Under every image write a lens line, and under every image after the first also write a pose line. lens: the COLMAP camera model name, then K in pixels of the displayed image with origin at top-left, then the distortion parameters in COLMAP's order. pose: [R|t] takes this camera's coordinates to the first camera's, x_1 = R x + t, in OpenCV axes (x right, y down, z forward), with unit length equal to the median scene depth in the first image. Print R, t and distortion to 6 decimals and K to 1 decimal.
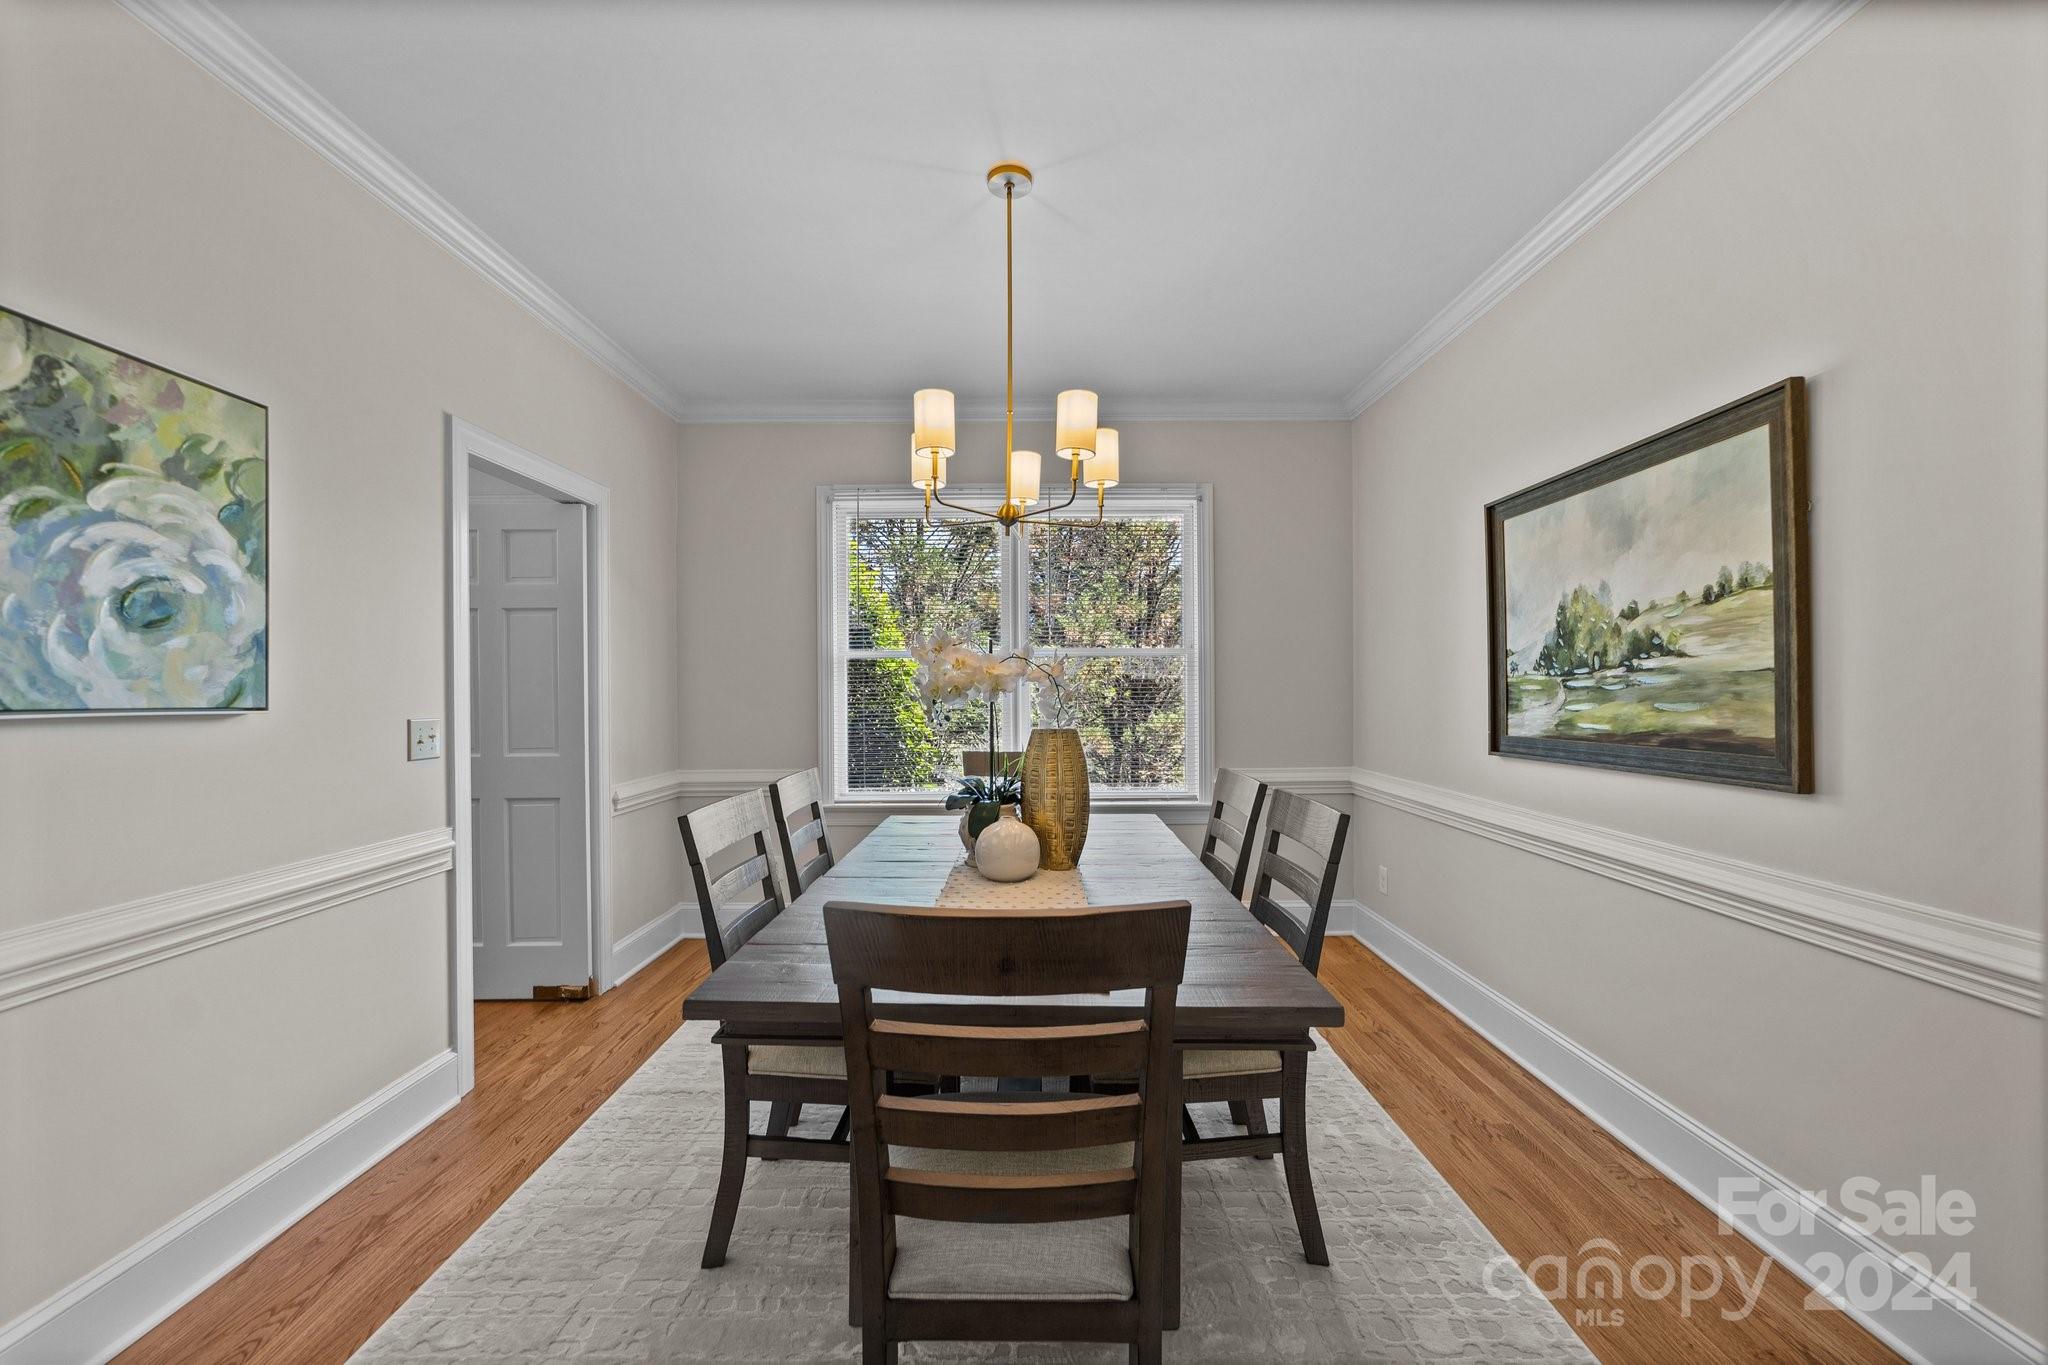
lens RADIAL K [[791.4, 0, 1020.5], [0, 791.4, 683.1], [0, 0, 1]] dist [0.002858, 0.000996]
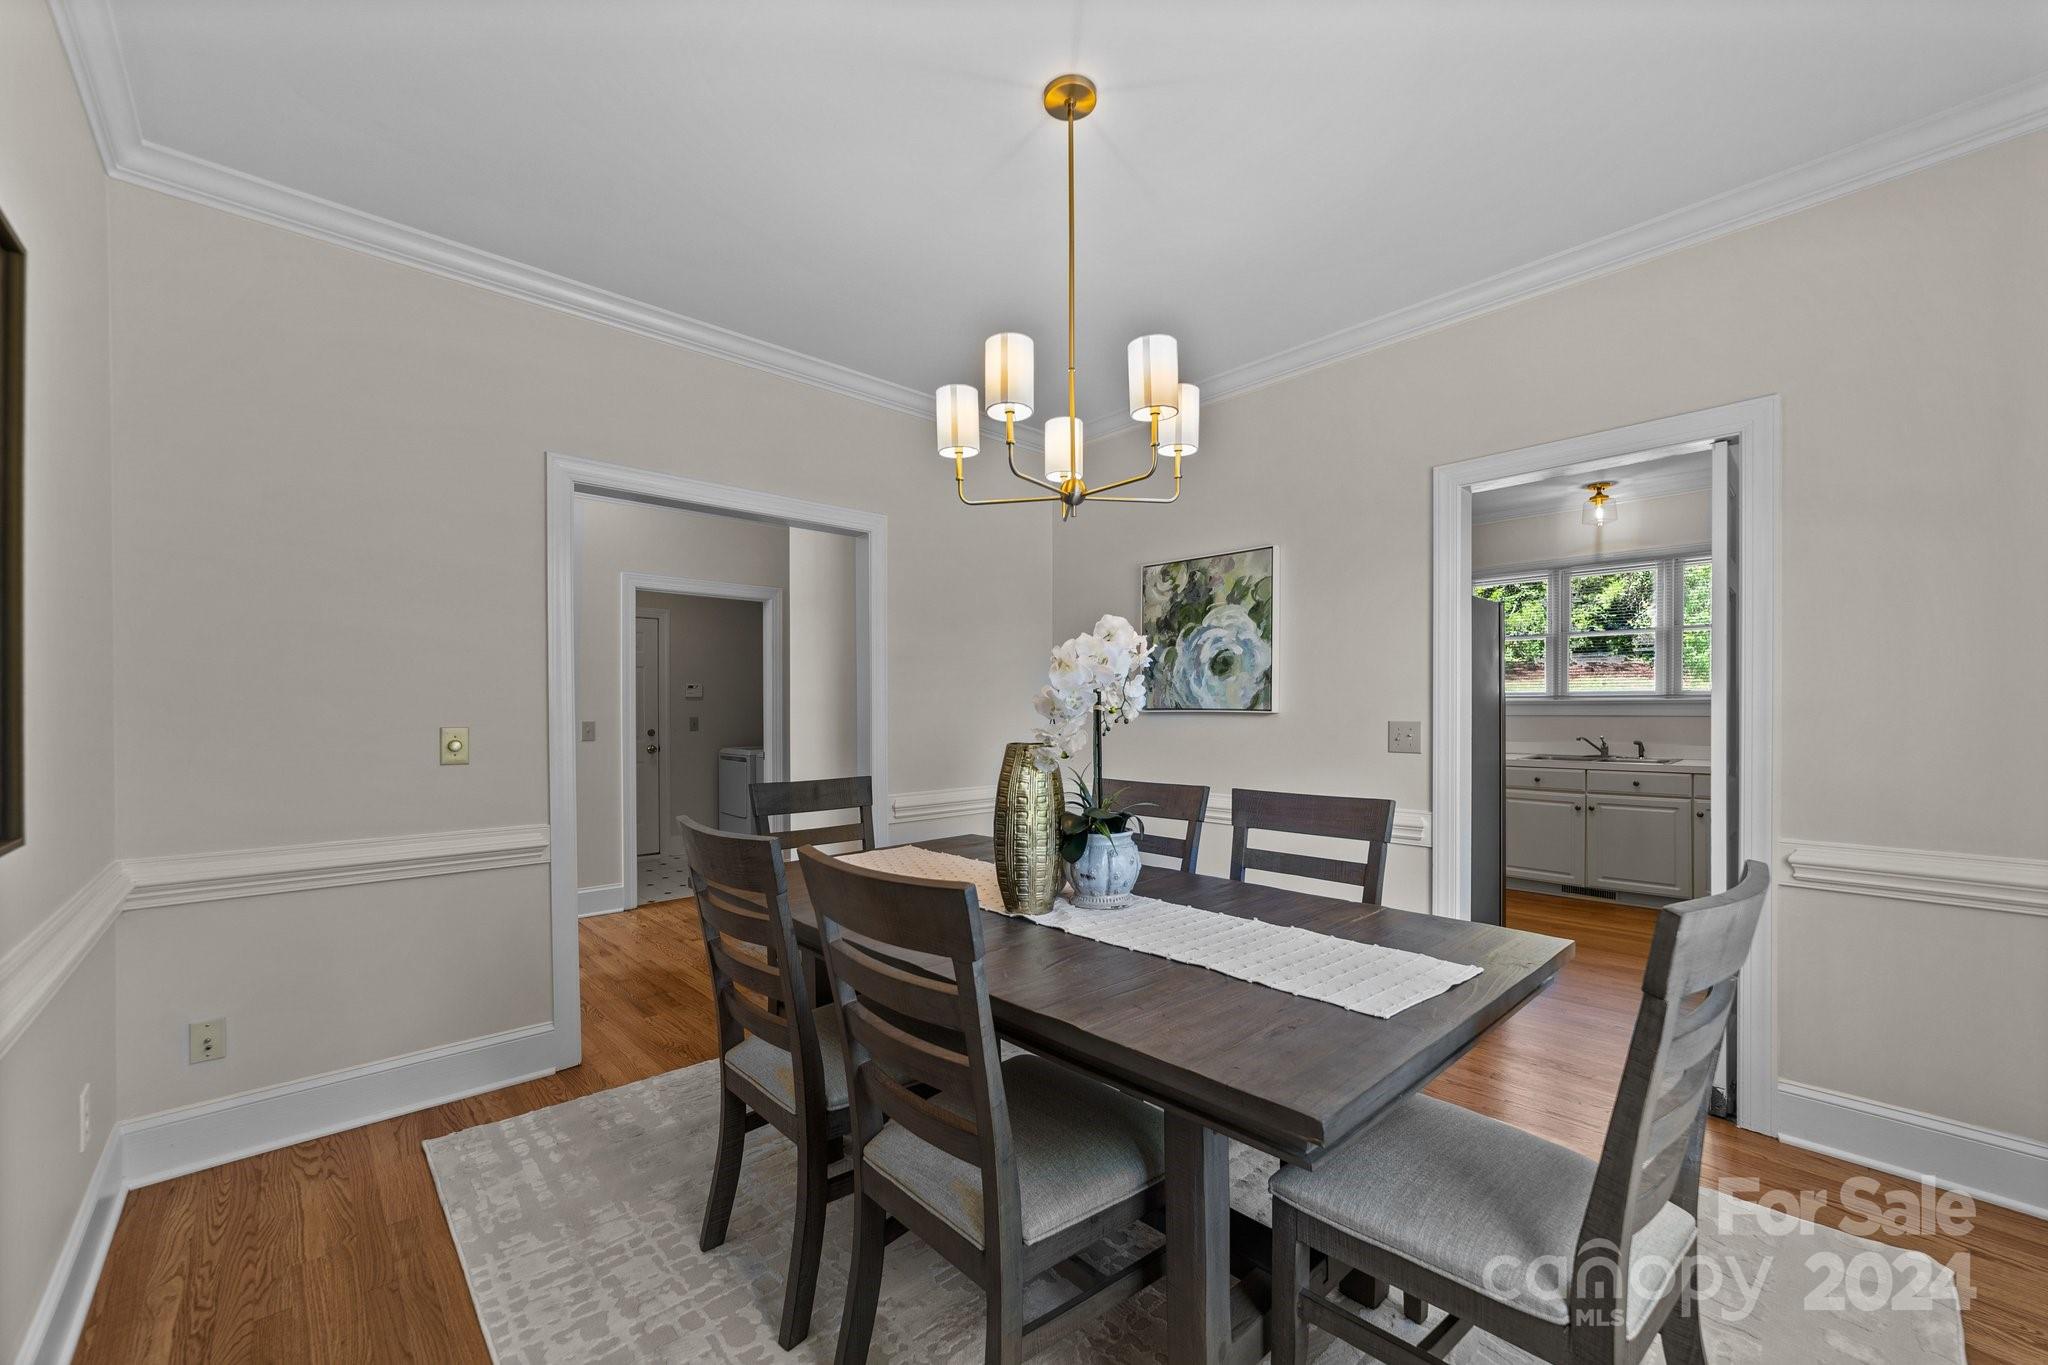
lens RADIAL K [[791.4, 0, 1021.5], [0, 791.4, 704.0], [0, 0, 1]] dist [0.002858, 0.000996]
pose [[-0.724020, 0.009941, -0.689707, 0.839892], [0.016796, 0.999854, -0.003221, 0.015942], [0.689574, -0.013917, -0.724081, 2.168993]]
